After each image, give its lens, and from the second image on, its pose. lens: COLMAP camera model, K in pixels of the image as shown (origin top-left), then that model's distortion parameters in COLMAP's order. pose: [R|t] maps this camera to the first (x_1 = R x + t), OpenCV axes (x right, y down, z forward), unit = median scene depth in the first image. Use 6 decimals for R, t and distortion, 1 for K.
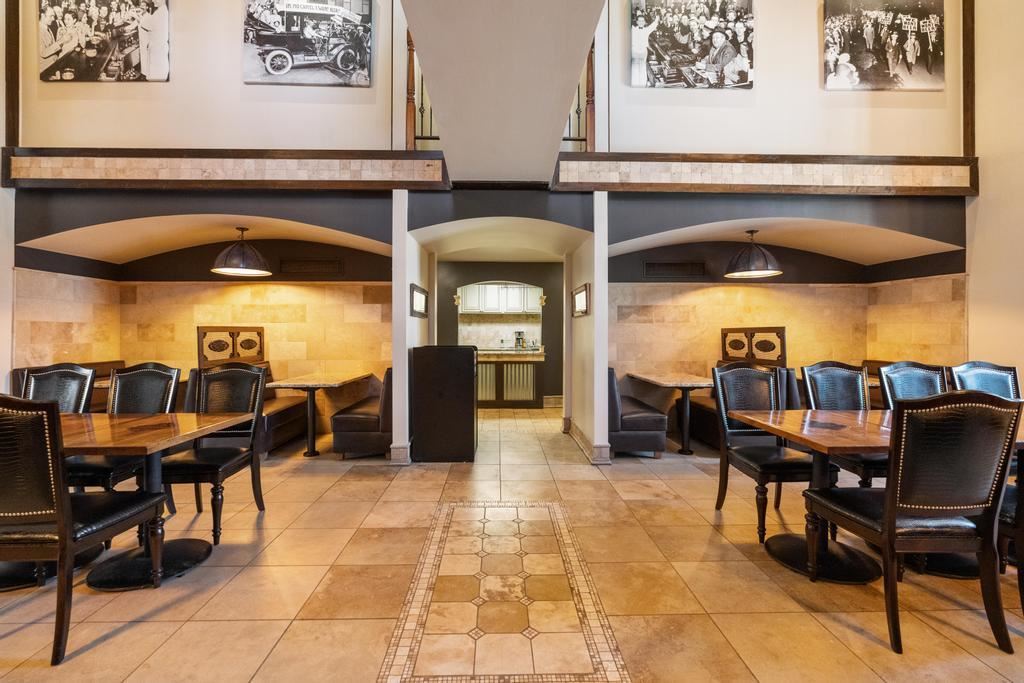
lens RADIAL K [[403.7, 0, 517.3], [0, 403.7, 335.6], [0, 0, 1]] dist [-0.003846, -0.000160]
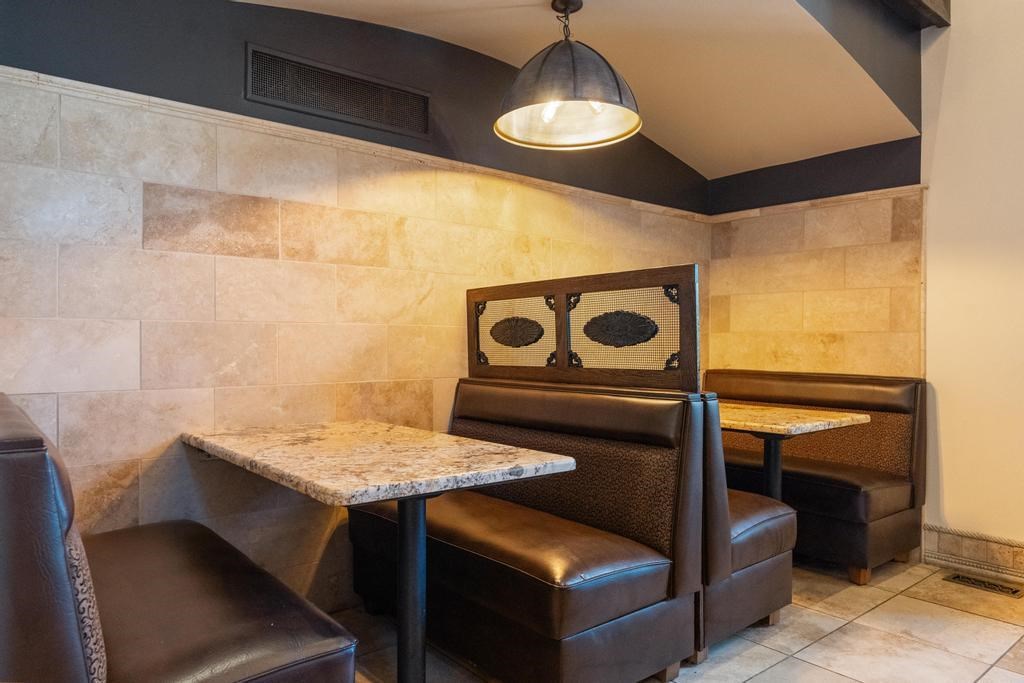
lens RADIAL K [[683.4, 0, 519.6], [0, 683.4, 341.0], [0, 0, 1]] dist [0.005643, -0.006006]
pose [[0.783103, 0.005875, 0.621864, 0.171895], [-0.004738, 0.999983, -0.003481, 0.032186], [-0.621874, -0.000220, 0.783117, 0.520882]]
